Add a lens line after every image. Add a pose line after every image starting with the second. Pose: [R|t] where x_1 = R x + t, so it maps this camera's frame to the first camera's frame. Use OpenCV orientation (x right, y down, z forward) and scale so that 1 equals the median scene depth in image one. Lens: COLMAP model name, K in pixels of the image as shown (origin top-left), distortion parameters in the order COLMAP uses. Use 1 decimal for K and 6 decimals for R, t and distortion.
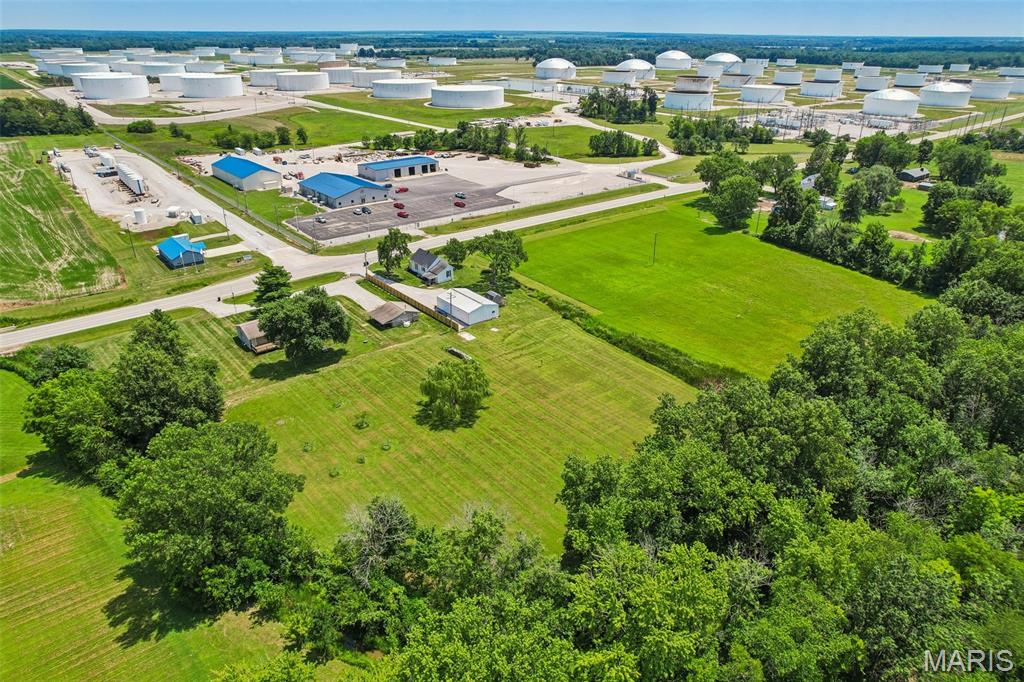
lens RADIAL K [[656.2, 0, 516.7], [0, 656.2, 341.3], [0, 0, 1]] dist [-0.075344, 0.064647]
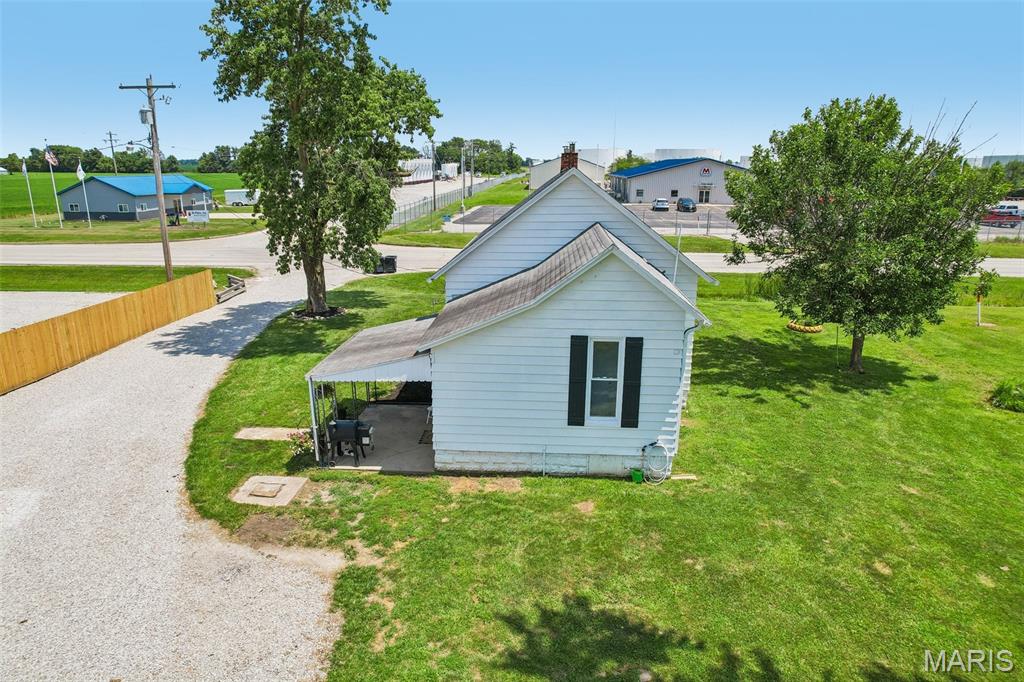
lens RADIAL K [[656.2, 0, 513.1], [0, 656.2, 341.1], [0, 0, 1]] dist [-0.075344, 0.064647]
pose [[0.730799, 0.176703, -0.659325, -0.053172], [-0.296580, 0.952172, -0.073544, -0.081651], [0.614795, 0.249288, 0.748253, 0.774179]]
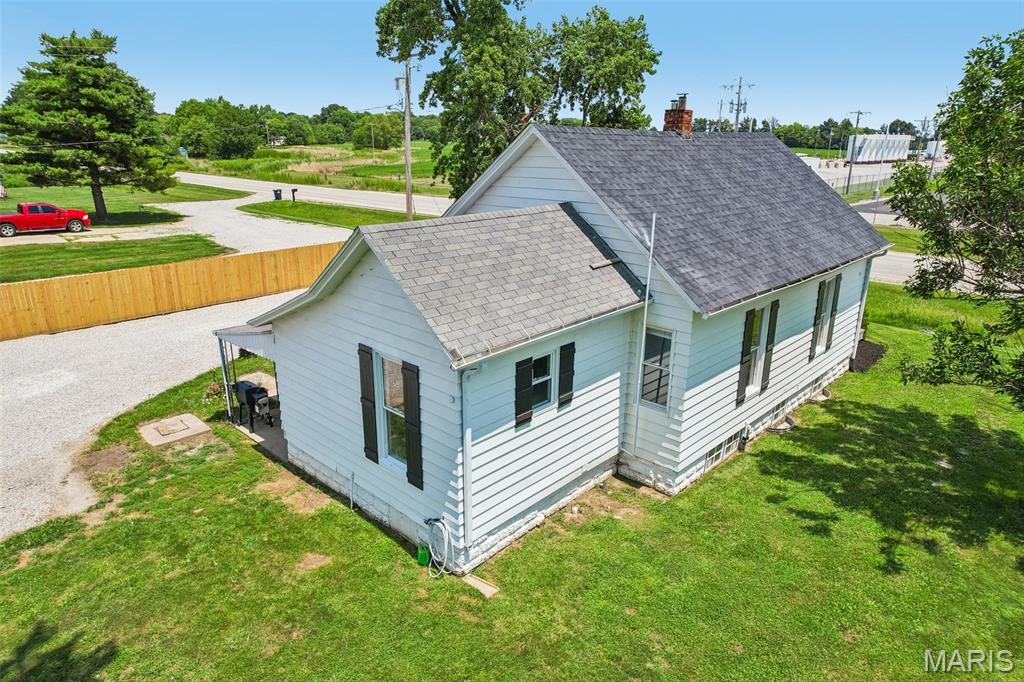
lens RADIAL K [[656.2, 0, 509.4], [0, 656.2, 341.5], [0, 0, 1]] dist [-0.075344, 0.064647]
pose [[0.121156, 0.297041, -0.947147, -0.044622], [-0.439258, 0.871711, 0.217194, -0.102494], [0.890154, 0.389727, 0.236090, 0.820196]]
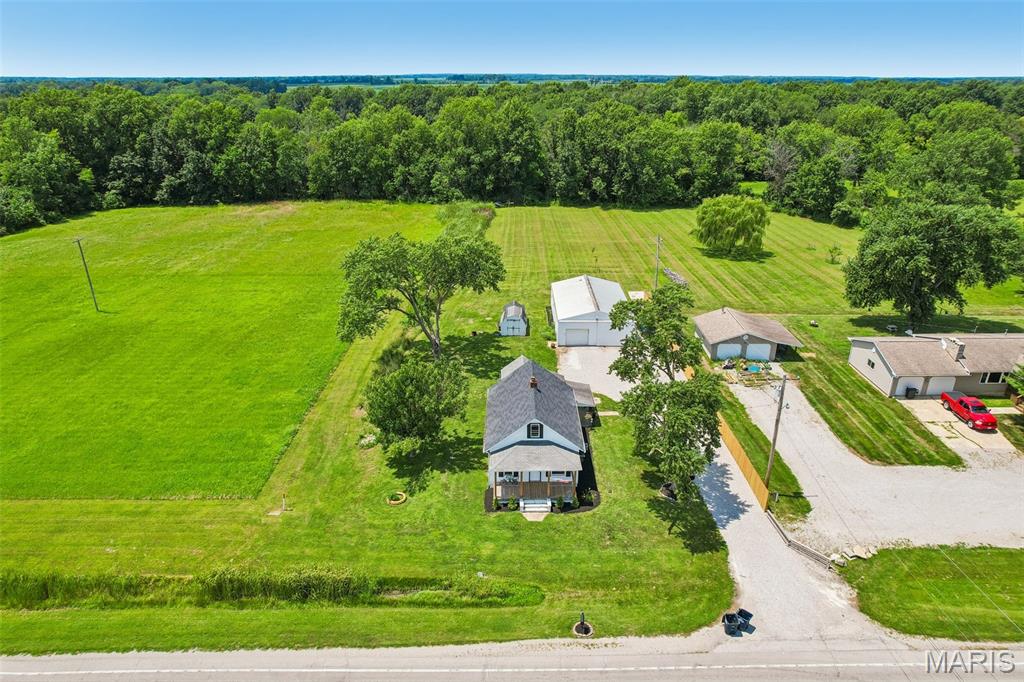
lens RADIAL K [[656.2, 0, 513.0], [0, 656.2, 343.8], [0, 0, 1]] dist [-0.075344, 0.064647]
pose [[-0.777928, -0.246216, 0.578105, -0.237677], [0.268860, 0.701128, 0.660404, -0.279160], [-0.567928, 0.669177, -0.479229, 0.948012]]
